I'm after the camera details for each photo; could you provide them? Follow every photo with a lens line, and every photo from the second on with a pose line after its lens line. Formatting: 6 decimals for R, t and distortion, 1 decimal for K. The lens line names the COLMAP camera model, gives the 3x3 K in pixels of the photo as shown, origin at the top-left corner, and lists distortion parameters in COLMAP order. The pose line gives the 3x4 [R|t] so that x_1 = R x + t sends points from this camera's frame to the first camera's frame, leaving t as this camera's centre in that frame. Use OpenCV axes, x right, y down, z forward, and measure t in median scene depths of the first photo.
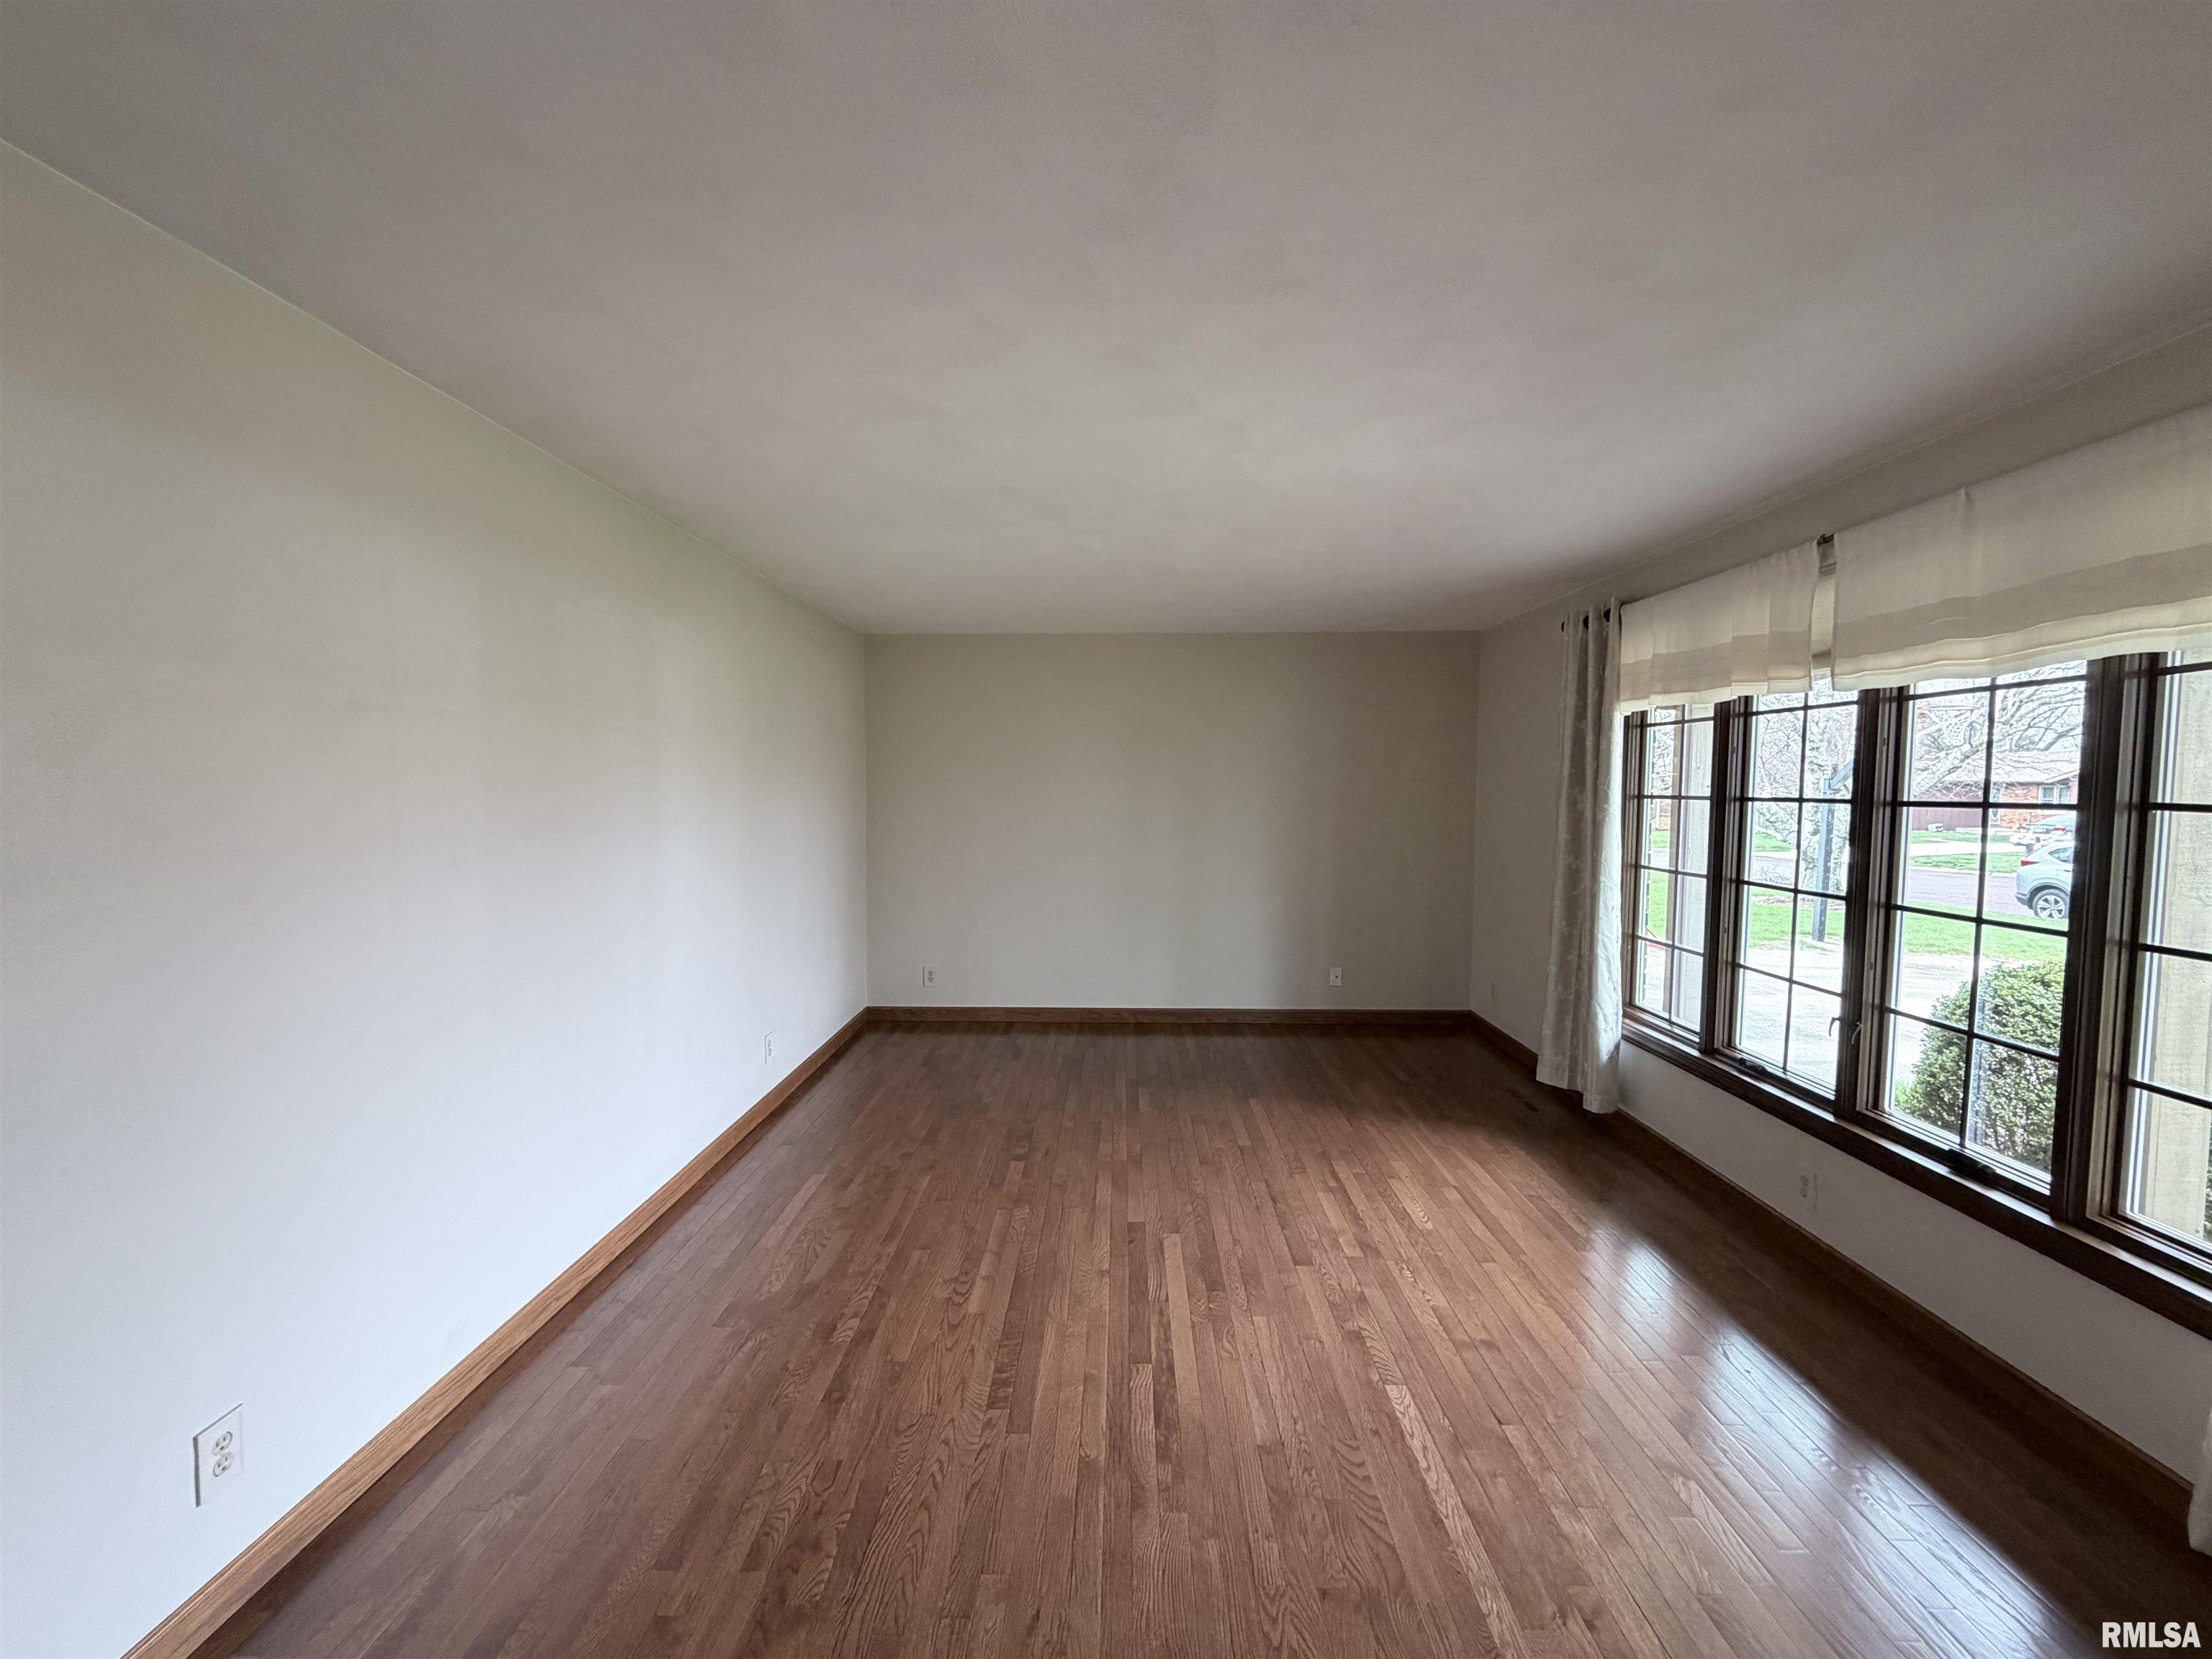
lens RADIAL K [[875.2, 0, 1101.6], [0, 875.2, 830.2], [0, 0, 1]] dist [-0.000134, 0.000347]
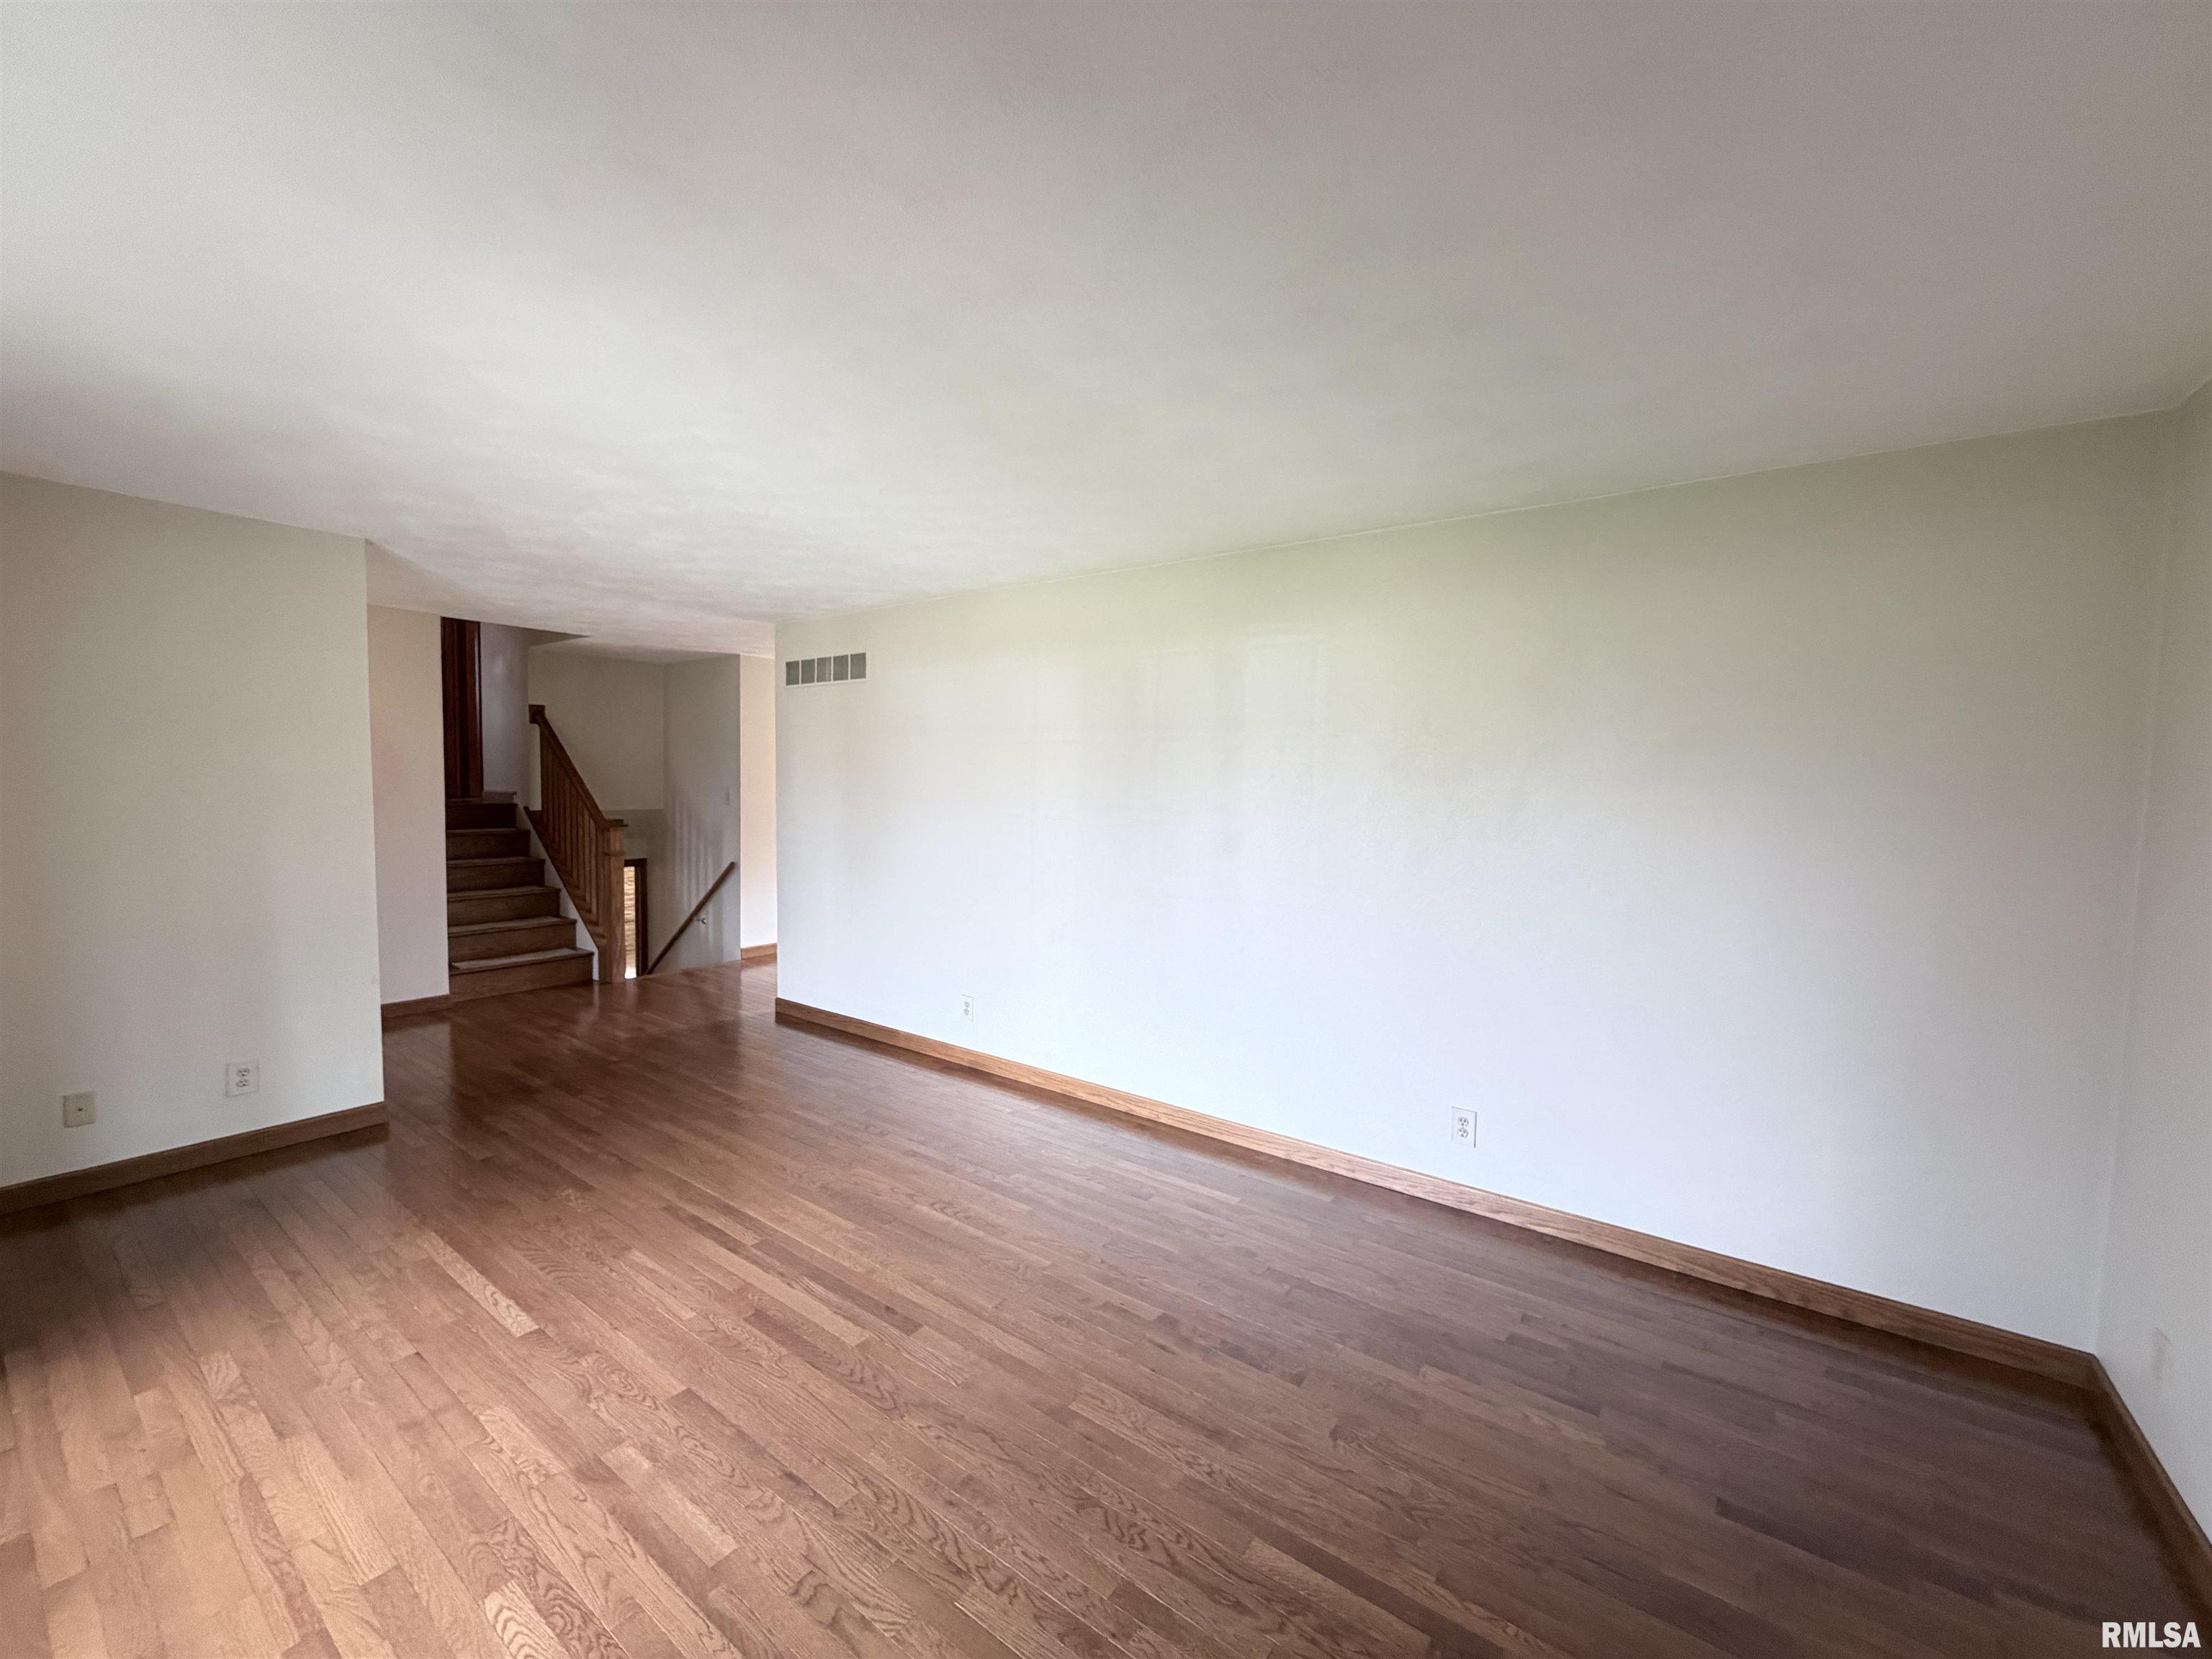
lens RADIAL K [[879.1, 0, 1099.5], [0, 879.1, 830.6], [0, 0, 1]] dist [-0.000989, 0.000132]
pose [[-0.571008, 0.033177, -0.820274, 0.611134], [-0.065015, 0.994217, 0.085470, -0.081335], [0.818366, 0.102134, -0.565549, 1.623323]]
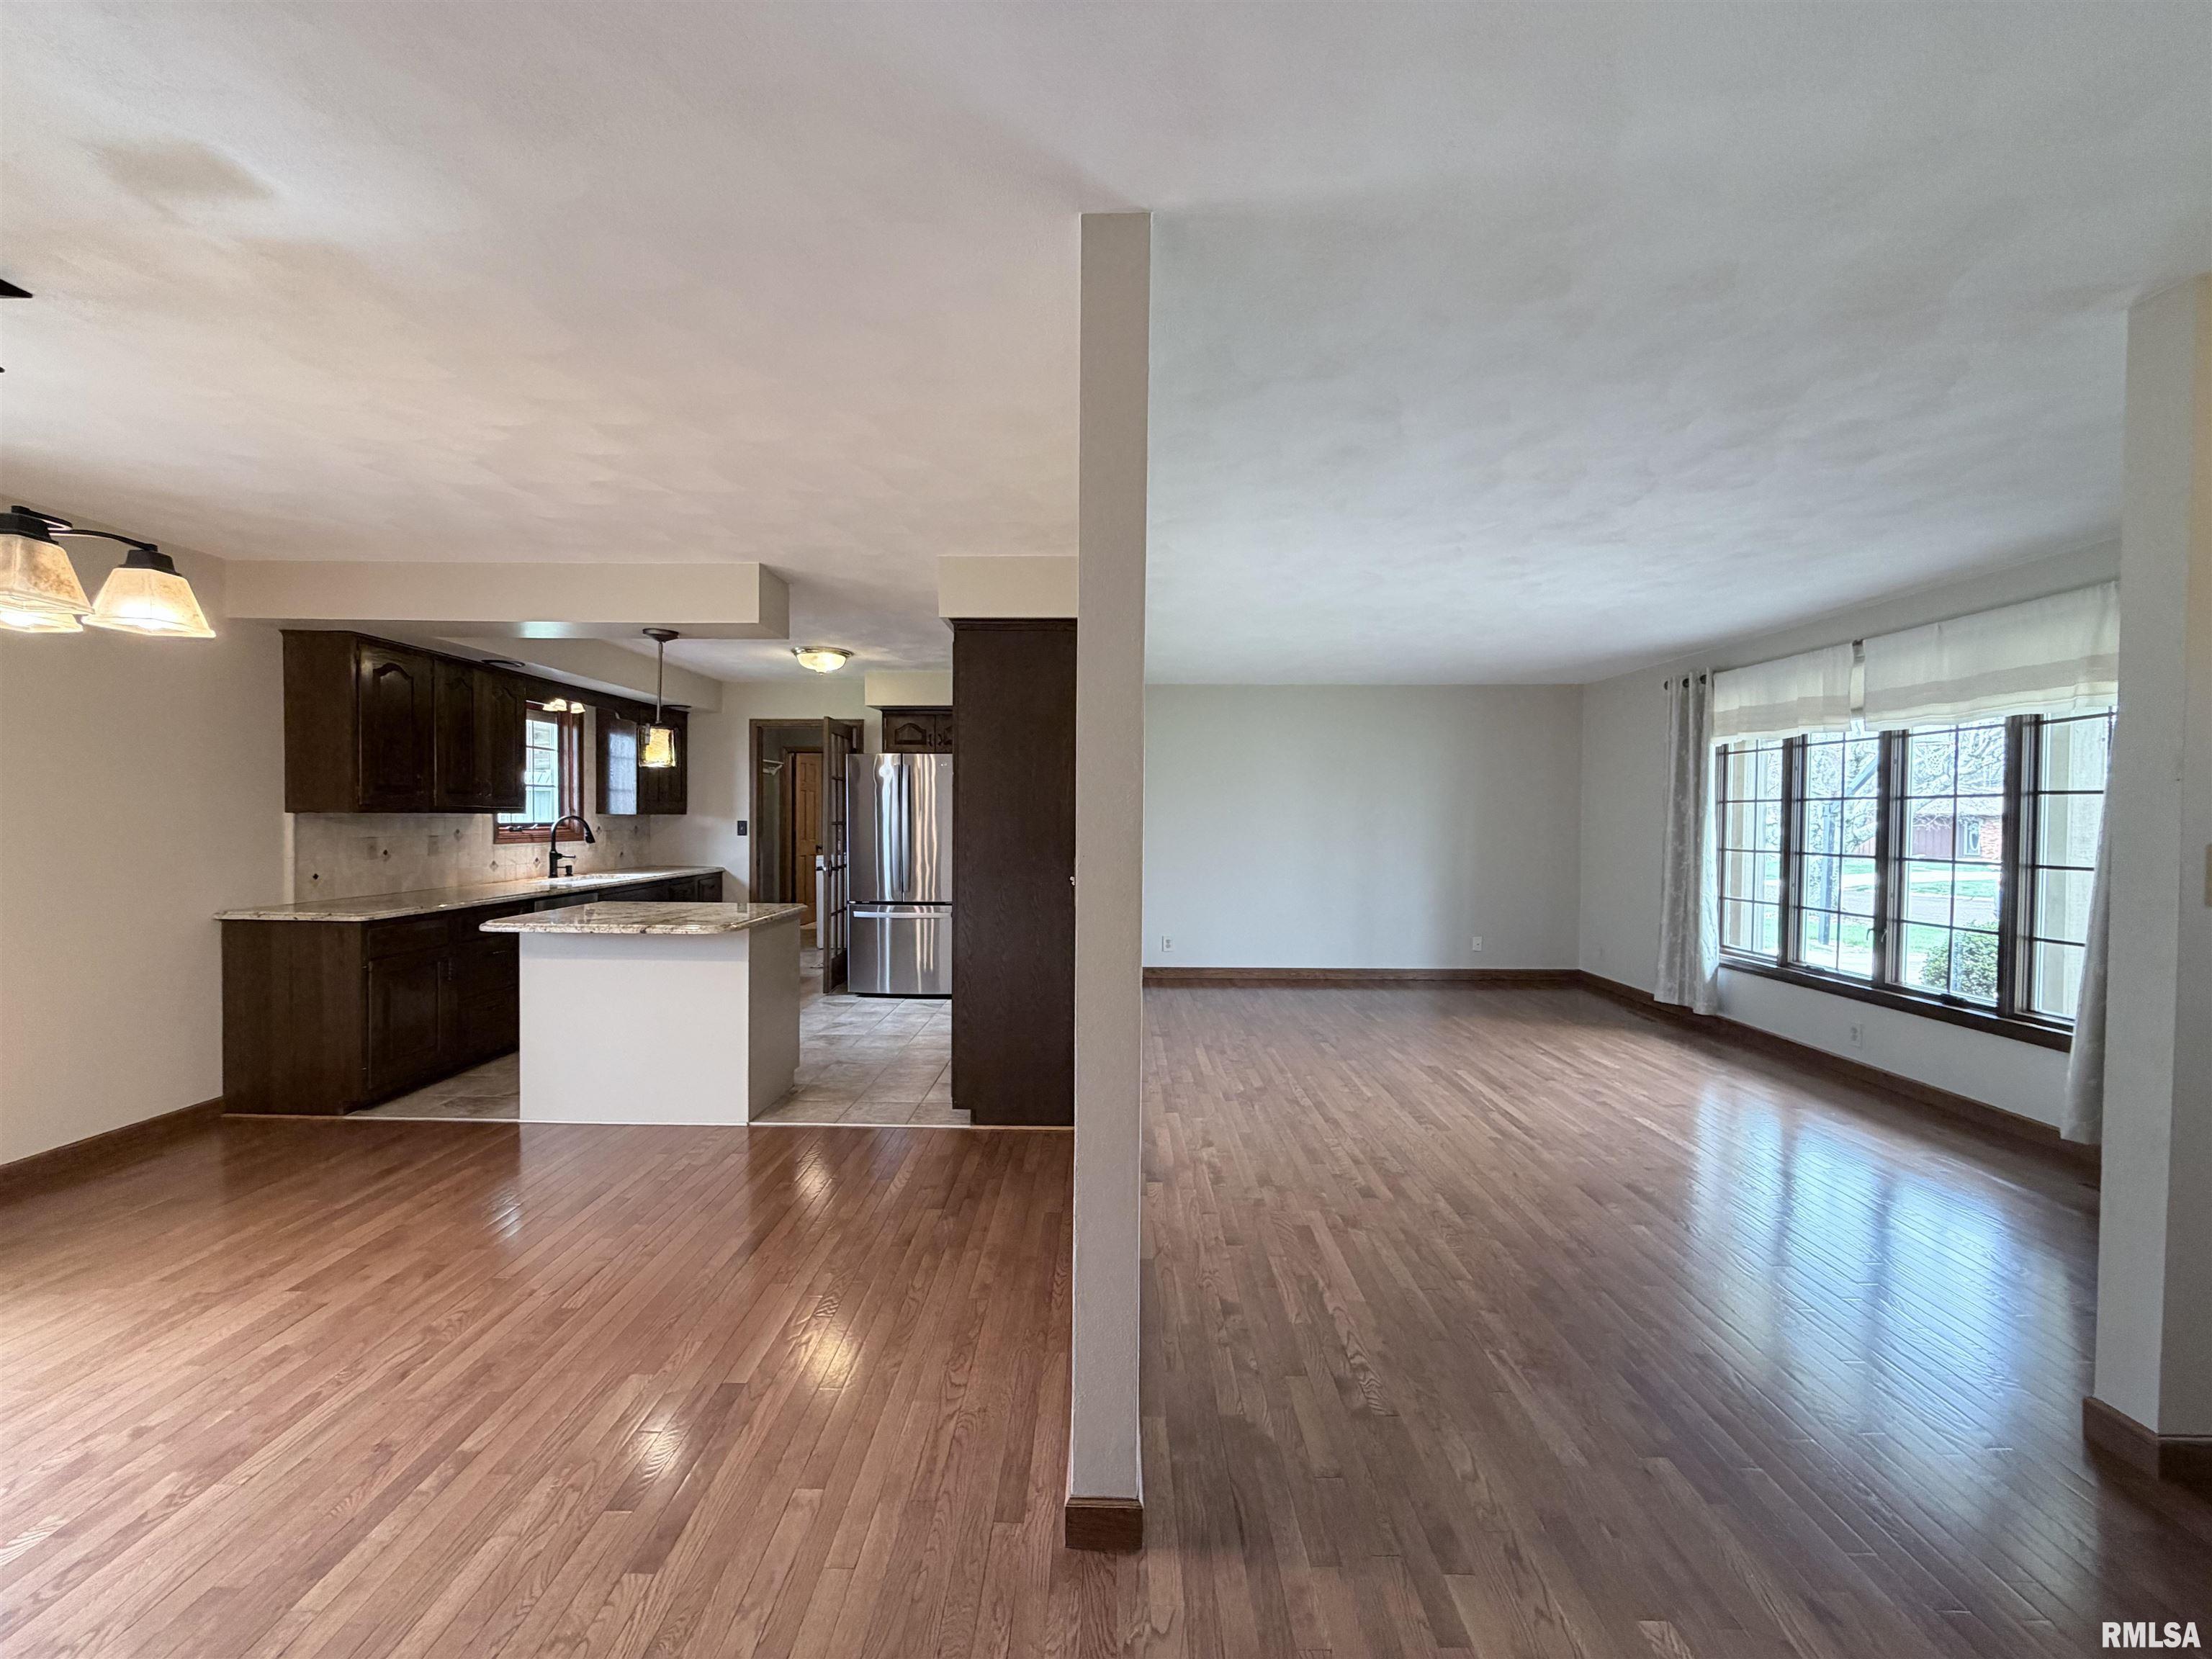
lens RADIAL K [[879.1, 0, 1099.5], [0, 879.1, 830.6], [0, 0, 1]] dist [-0.000989, 0.000132]
pose [[0.999934, 0.003478, 0.010968, -0.605694], [-0.003067, 0.999302, -0.037225, 0.091902], [-0.011089, 0.037189, 0.999247, -0.616630]]
